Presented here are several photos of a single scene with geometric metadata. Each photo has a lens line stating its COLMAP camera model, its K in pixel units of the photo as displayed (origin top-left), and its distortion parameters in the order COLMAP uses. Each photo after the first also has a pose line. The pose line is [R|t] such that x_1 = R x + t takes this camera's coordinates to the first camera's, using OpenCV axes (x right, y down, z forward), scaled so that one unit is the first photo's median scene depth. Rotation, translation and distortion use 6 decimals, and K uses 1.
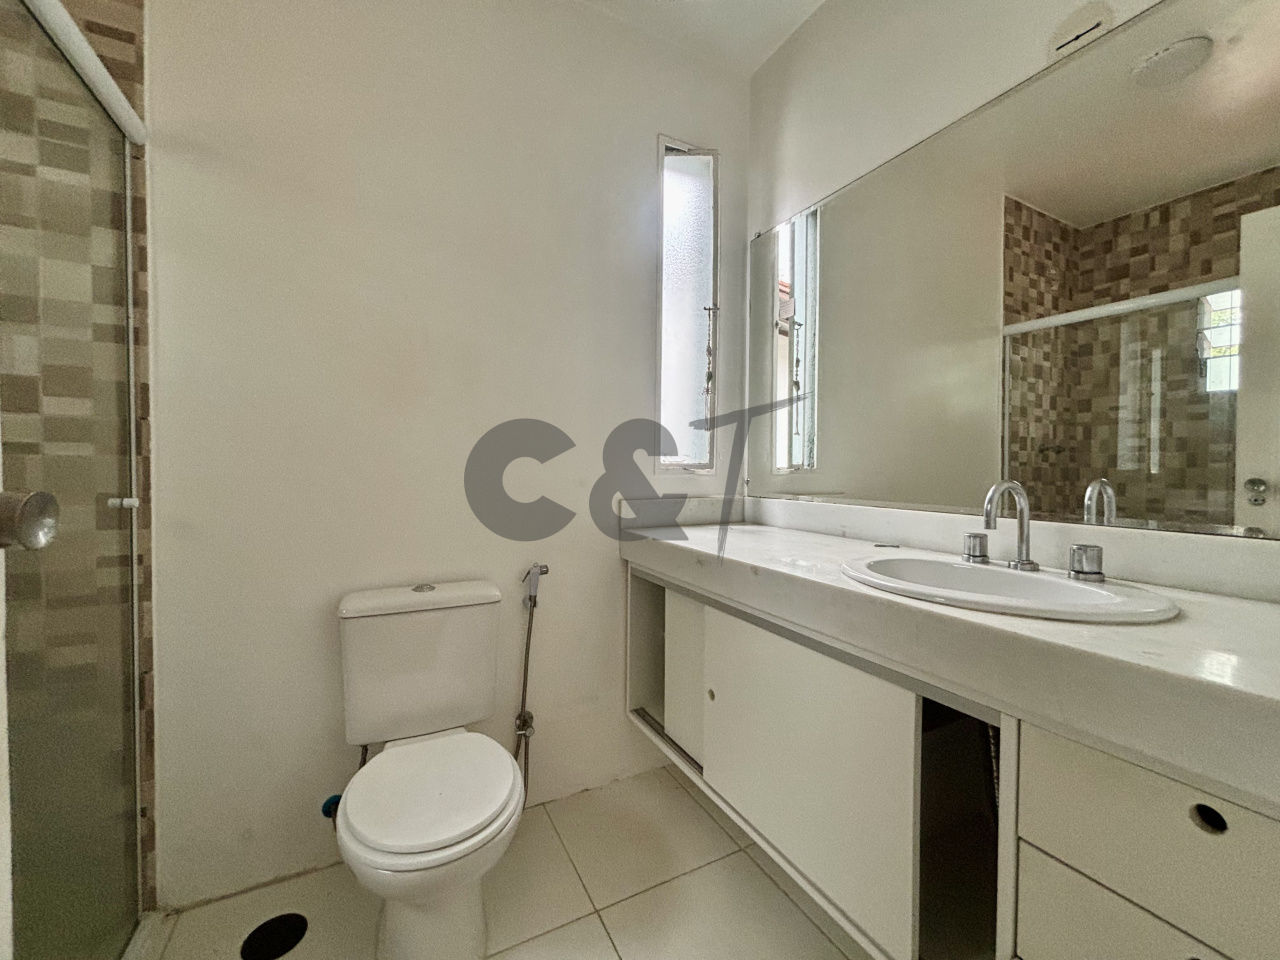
lens RADIAL K [[511.3, 0, 629.5], [0, 511.3, 483.9], [0, 0, 1]] dist [-0.003978, 0.000410]
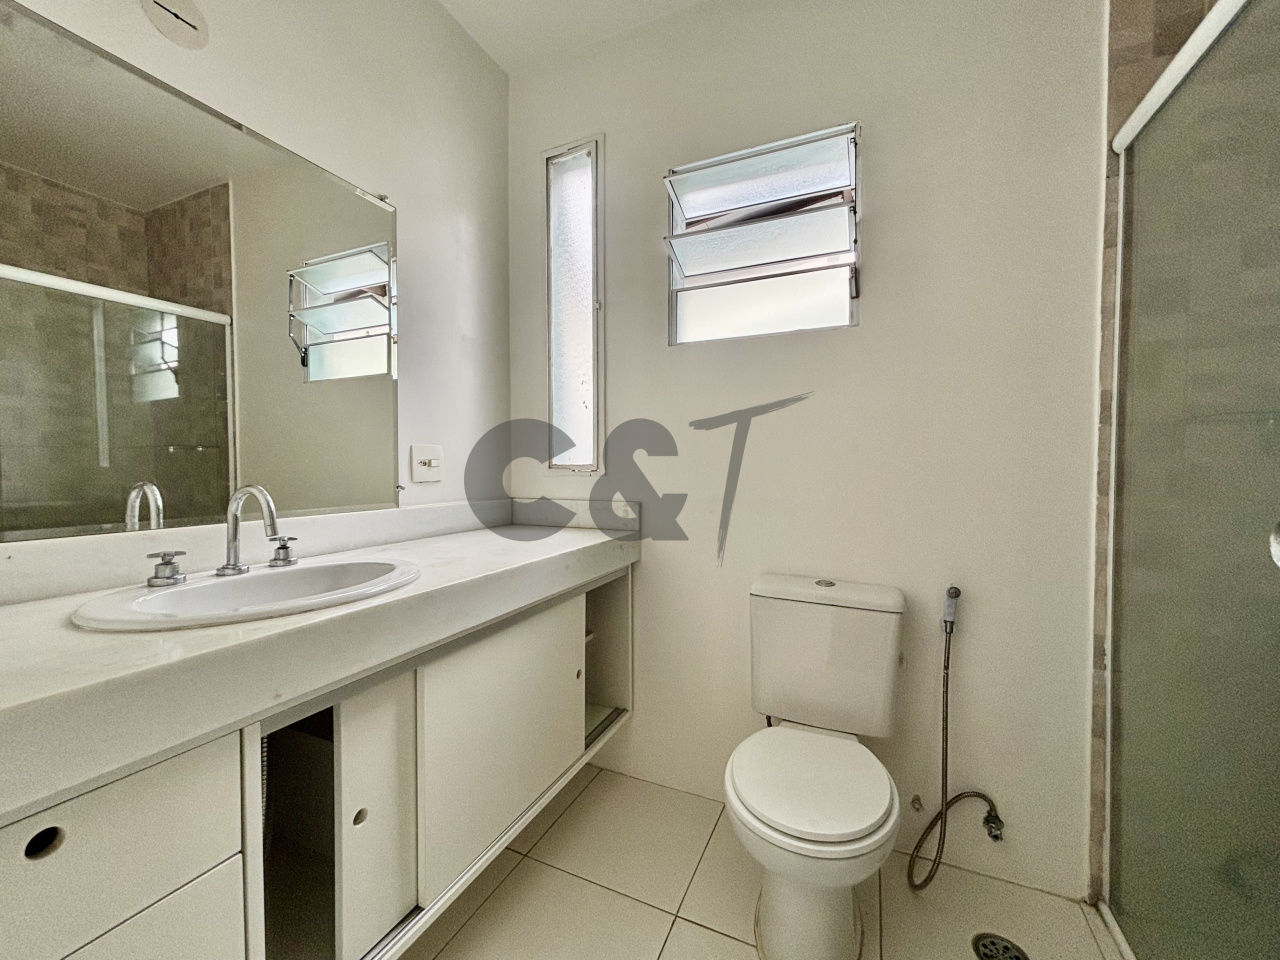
lens RADIAL K [[511.3, 0, 632.5], [0, 511.3, 476.6], [0, 0, 1]] dist [-0.003978, 0.000410]
pose [[0.626299, 0.004529, -0.779570, 0.919468], [-0.008626, 0.999962, -0.001120, -0.011501], [0.779535, 0.007426, 0.626314, 0.448122]]
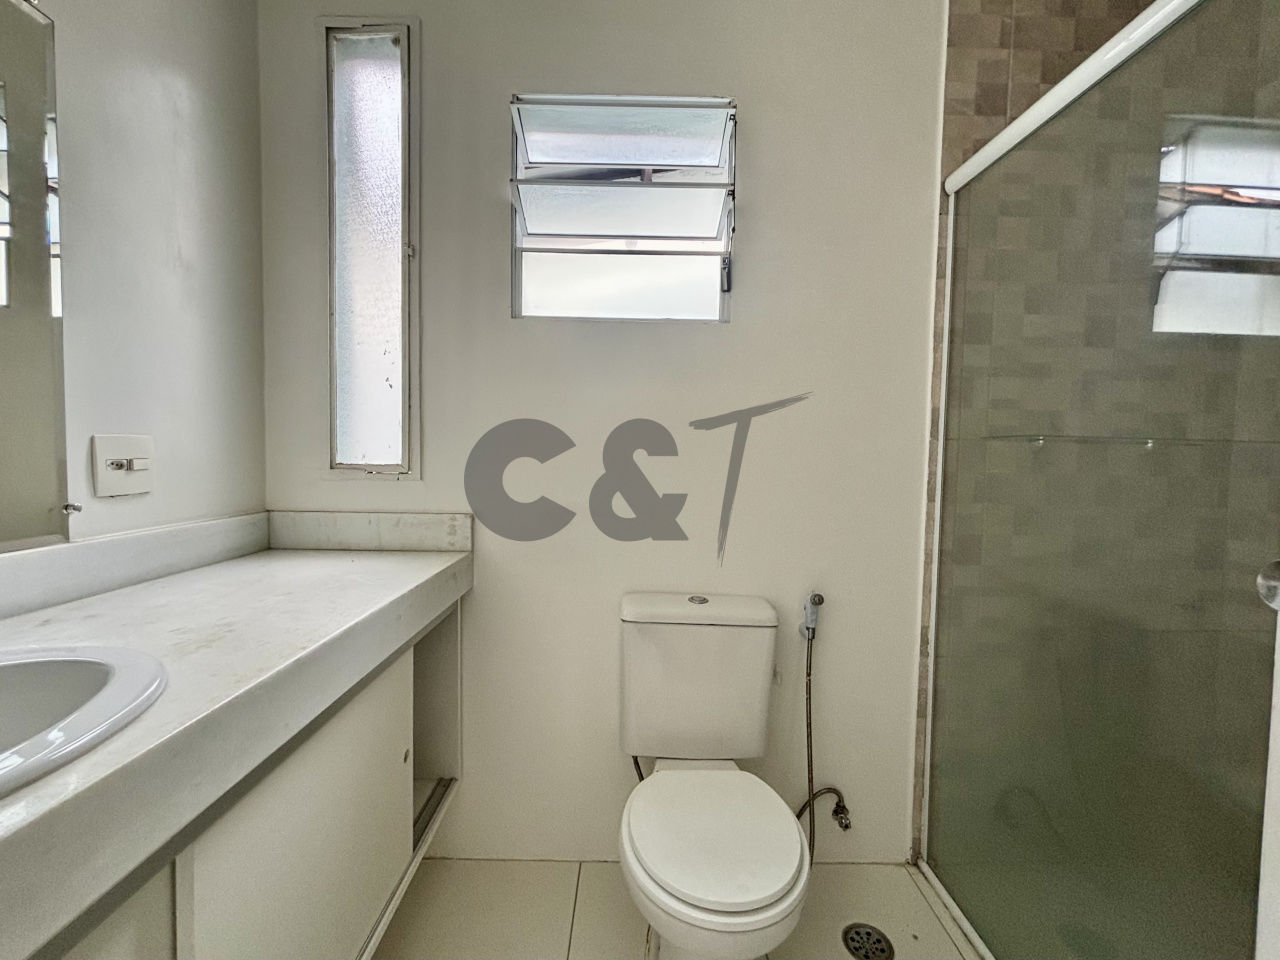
lens RADIAL K [[547.6, 0, 638.0], [0, 547.6, 477.4], [0, 0, 1]] dist [-0.006943, 0.001187]
pose [[0.899038, 0.022155, -0.437309, 0.765085], [-0.014589, 0.999680, 0.020654, -0.036521], [0.437627, -0.012189, 0.899074, 0.444166]]
